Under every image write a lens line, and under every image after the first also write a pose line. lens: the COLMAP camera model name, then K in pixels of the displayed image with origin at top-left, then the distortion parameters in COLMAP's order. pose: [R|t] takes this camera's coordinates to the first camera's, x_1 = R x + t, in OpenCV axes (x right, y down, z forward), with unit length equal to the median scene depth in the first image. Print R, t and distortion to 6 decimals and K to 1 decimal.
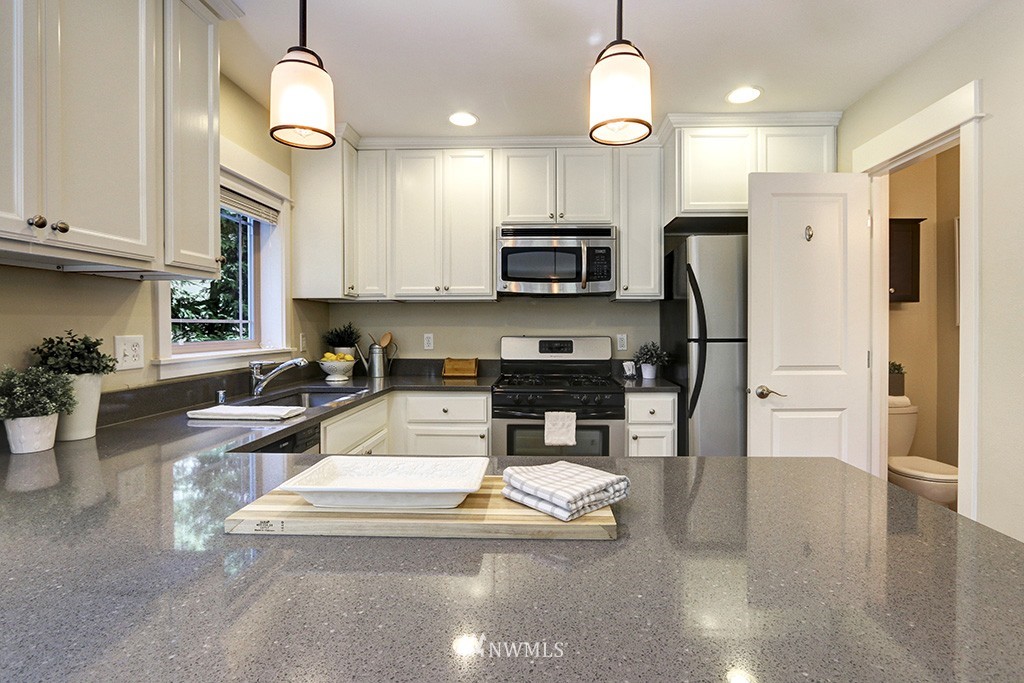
lens RADIAL K [[492.1, 0, 524.0], [0, 492.1, 329.5], [0, 0, 1]] dist [-0.018454, -0.001489]
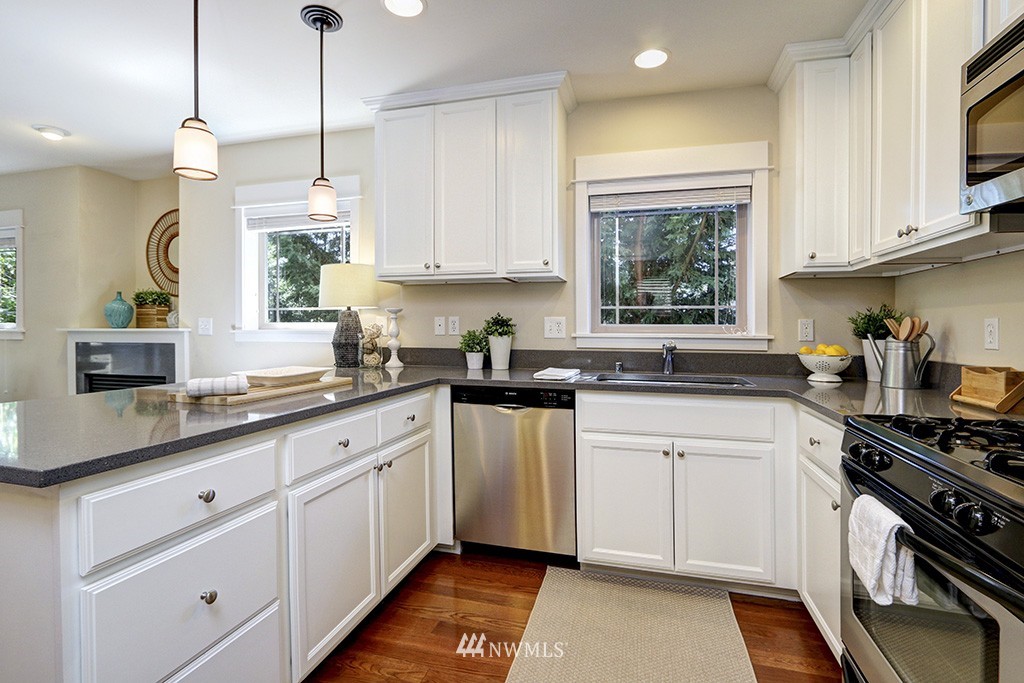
lens RADIAL K [[492.1, 0, 507.9], [0, 492.1, 335.8], [0, 0, 1]] dist [-0.018454, -0.001489]
pose [[-0.257074, 0.012002, -0.966317, 0.460093], [-0.011435, 0.999815, 0.015460, 0.027743], [0.966324, 0.015024, -0.256889, 0.722764]]
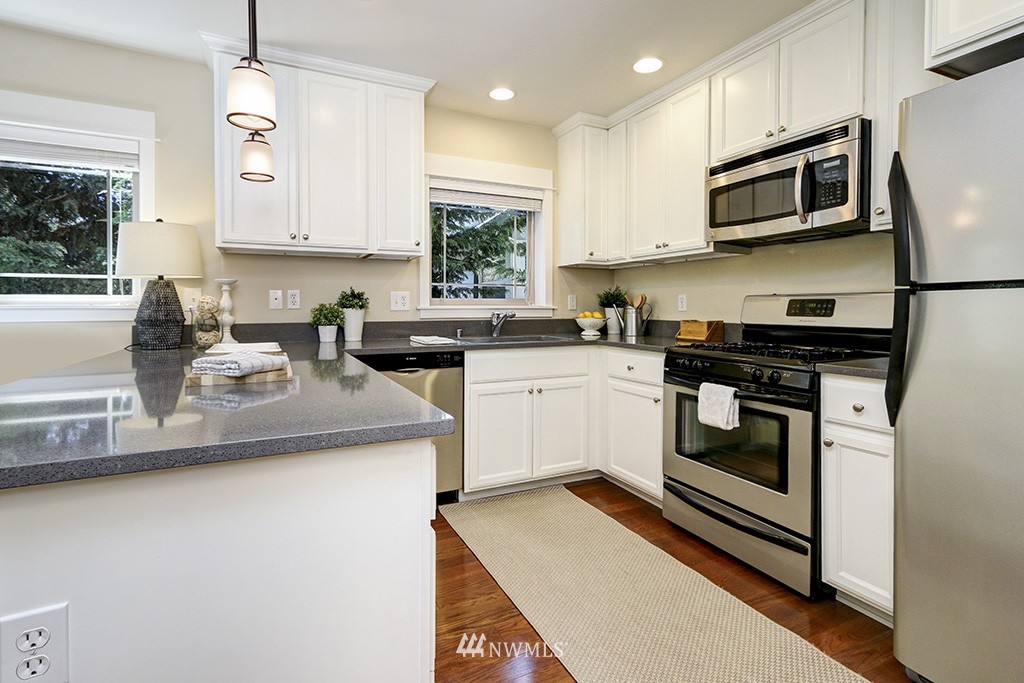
lens RADIAL K [[492.1, 0, 500.7], [0, 492.1, 311.5], [0, 0, 1]] dist [-0.018454, -0.001489]
pose [[0.445249, 0.007250, -0.895377, 0.555289], [-0.003311, 0.999974, 0.006450, 0.040495], [0.895401, 0.000093, 0.445261, 0.296513]]
